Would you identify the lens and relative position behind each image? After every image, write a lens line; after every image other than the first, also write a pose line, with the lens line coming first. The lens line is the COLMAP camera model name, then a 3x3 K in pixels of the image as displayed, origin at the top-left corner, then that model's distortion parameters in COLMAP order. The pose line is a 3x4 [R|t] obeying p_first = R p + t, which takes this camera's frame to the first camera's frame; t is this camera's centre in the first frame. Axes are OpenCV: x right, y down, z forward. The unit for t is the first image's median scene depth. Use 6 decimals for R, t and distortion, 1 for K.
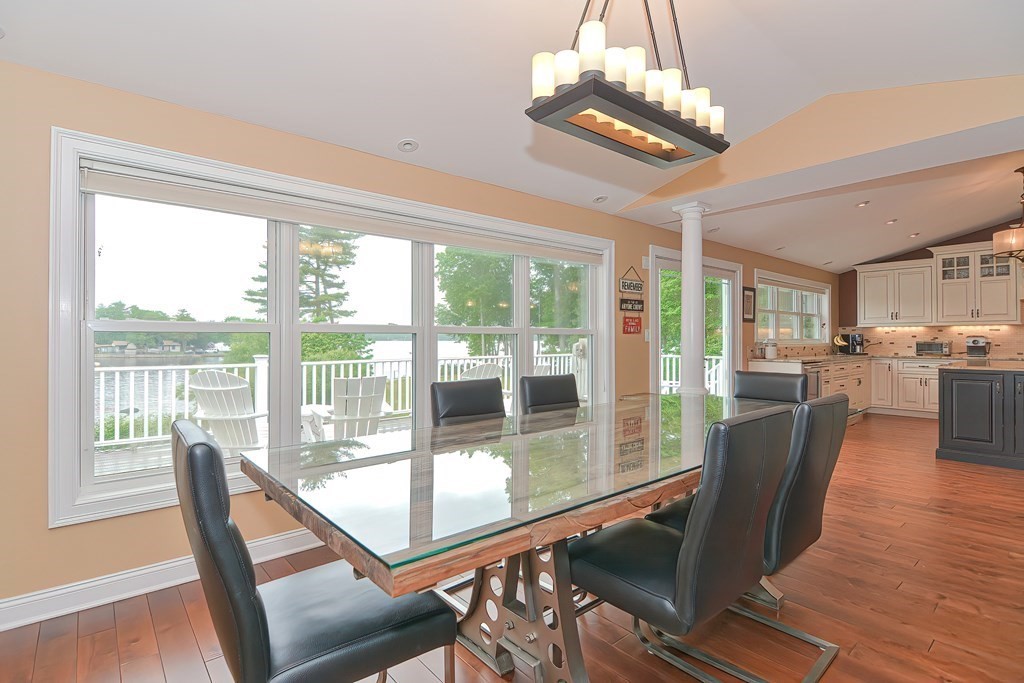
lens RADIAL K [[497.2, 0, 513.4], [0, 497.2, 337.9], [0, 0, 1]] dist [0.000868, -0.001375]
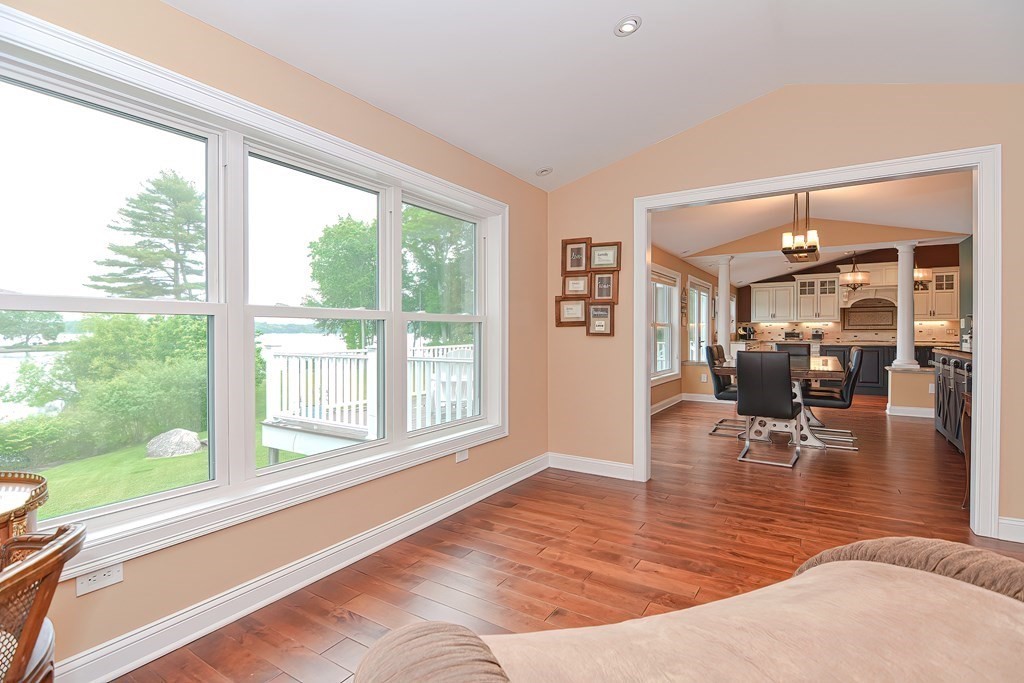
lens RADIAL K [[497.2, 0, 512.1], [0, 497.2, 338.1], [0, 0, 1]] dist [0.000868, -0.001375]
pose [[0.960657, -0.003126, 0.277721, -0.462903], [-0.001019, 0.999890, 0.014778, 0.004463], [-0.277737, -0.014480, 0.960548, -0.294150]]
